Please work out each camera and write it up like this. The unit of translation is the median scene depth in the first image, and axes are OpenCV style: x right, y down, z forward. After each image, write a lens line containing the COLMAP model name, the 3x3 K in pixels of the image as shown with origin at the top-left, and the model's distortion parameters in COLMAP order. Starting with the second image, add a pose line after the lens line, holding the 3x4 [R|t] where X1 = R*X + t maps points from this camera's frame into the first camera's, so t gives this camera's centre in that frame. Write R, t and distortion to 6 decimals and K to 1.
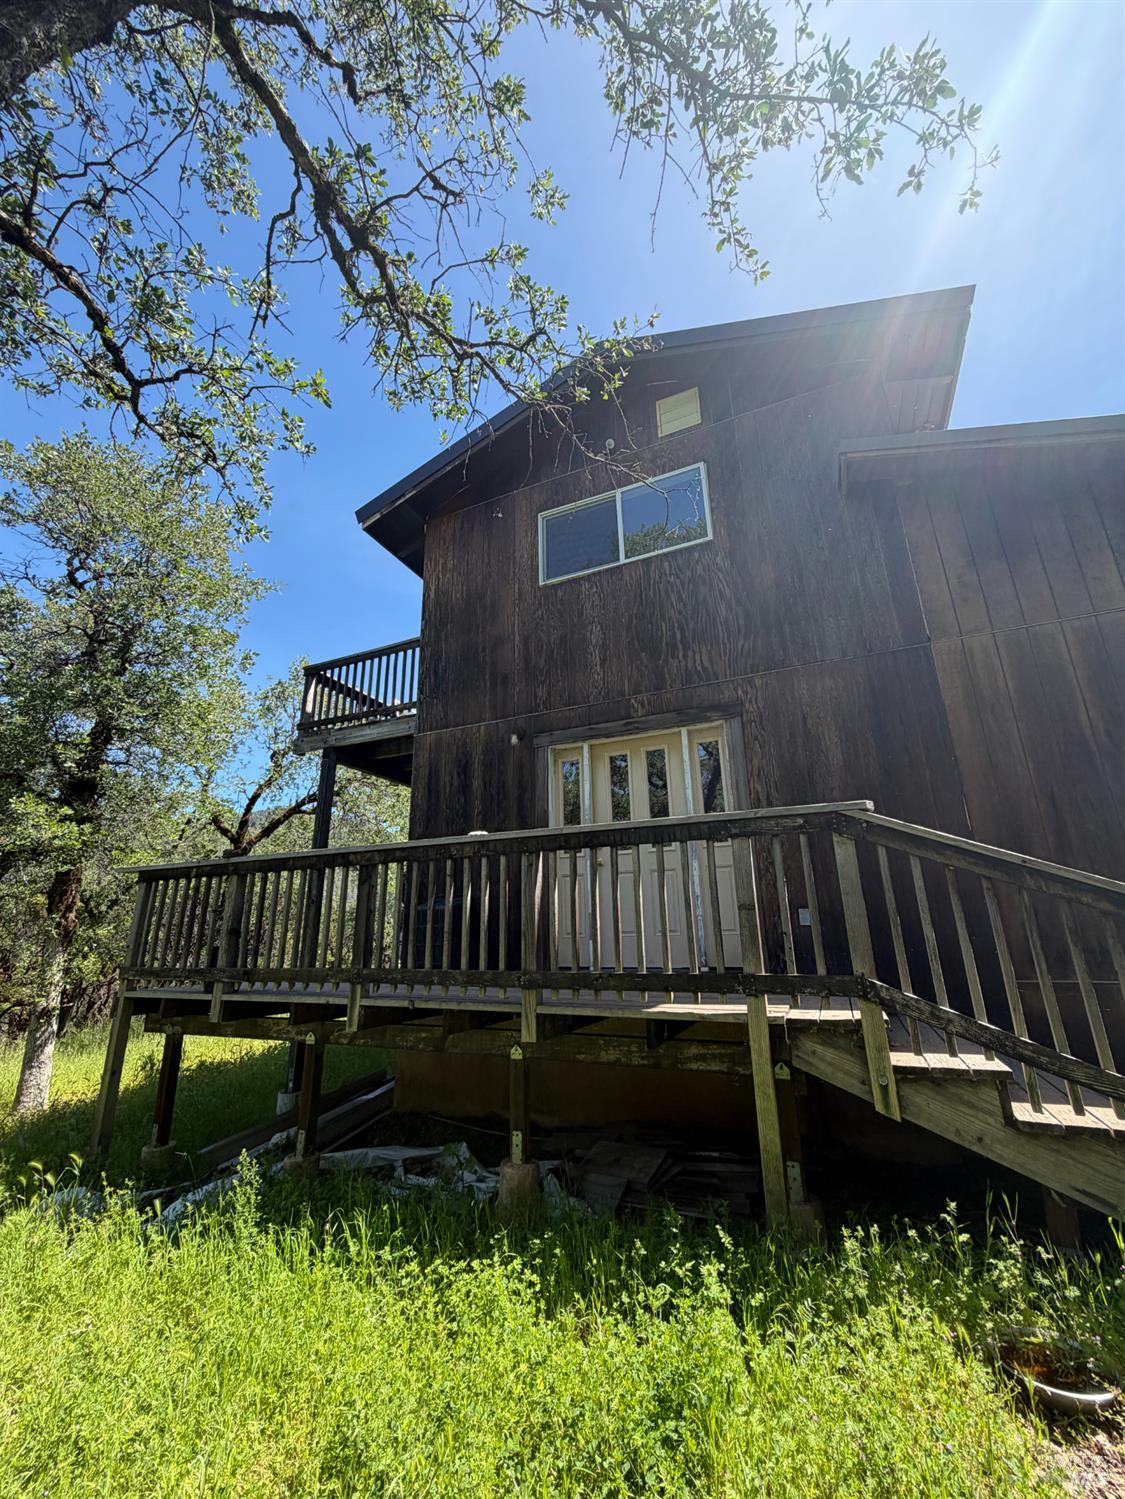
lens RADIAL K [[598.8, 0, 557.4], [0, 598.8, 743.4], [0, 0, 1]] dist [-0.001449, 0.000184]
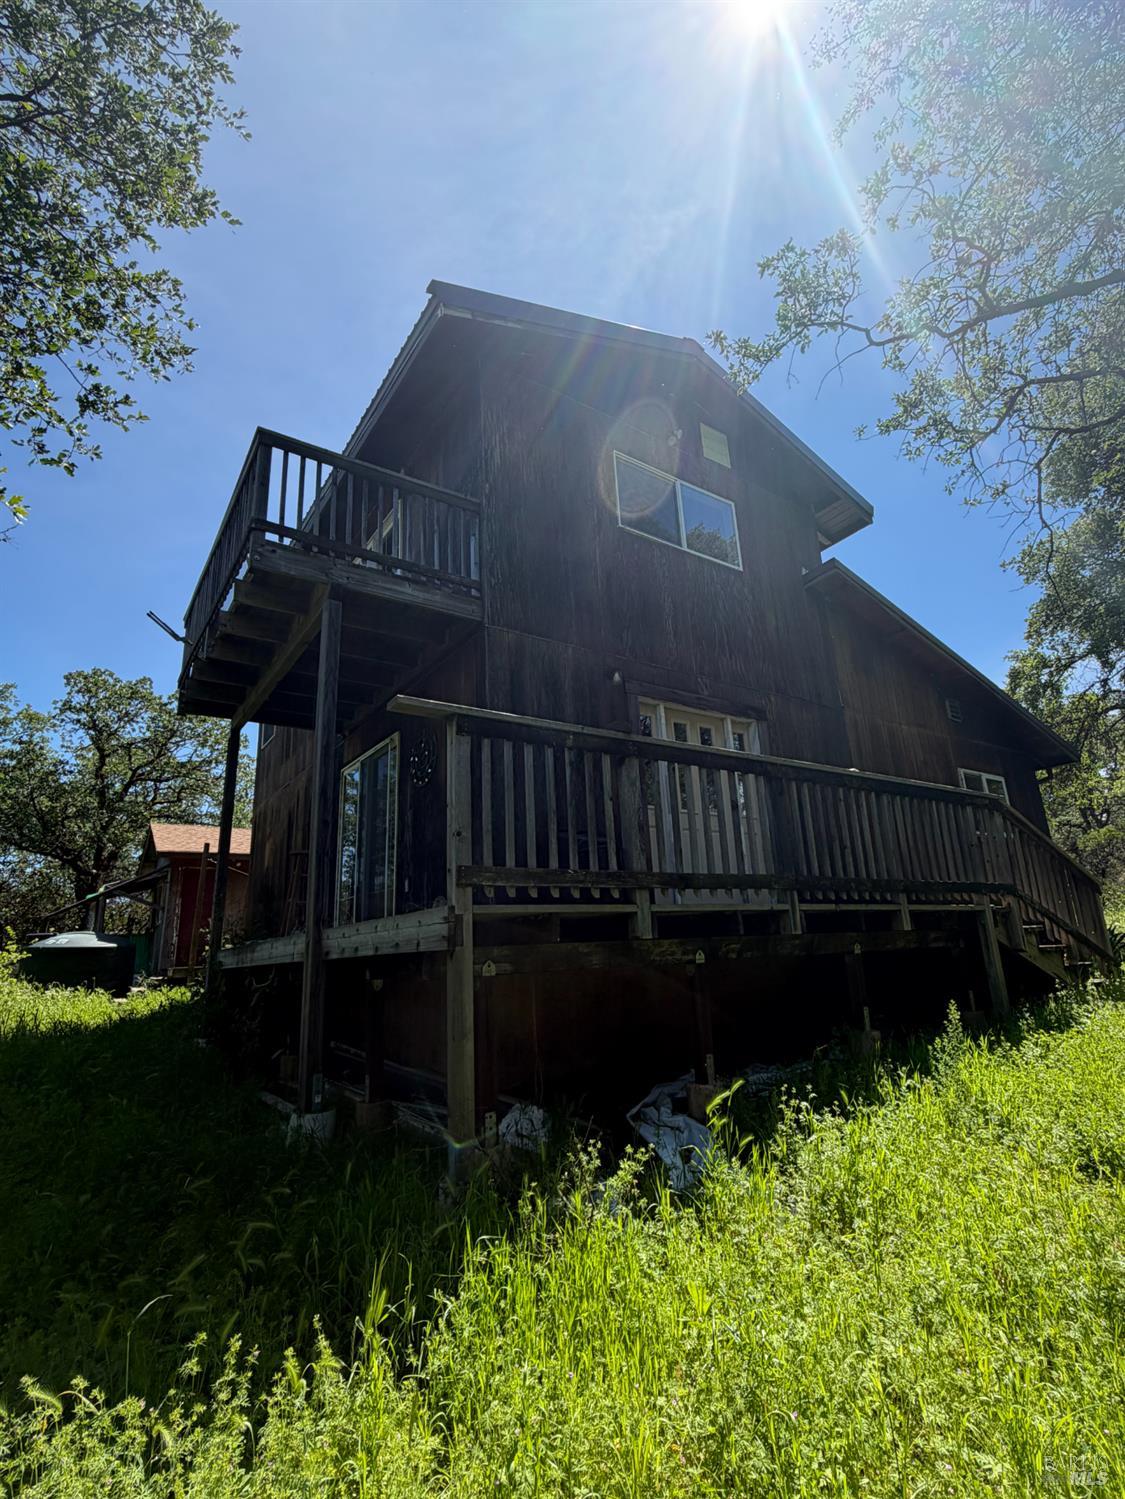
lens RADIAL K [[729.0, 0, 558.6], [0, 729.0, 752.8], [0, 0, 1]] dist [0.003392, 0.000067]
pose [[0.511168, 0.223182, 0.829998, -1.335294], [-0.222312, 0.967167, -0.123152, 0.346218], [-0.830232, -0.121567, 0.544001, 0.571266]]
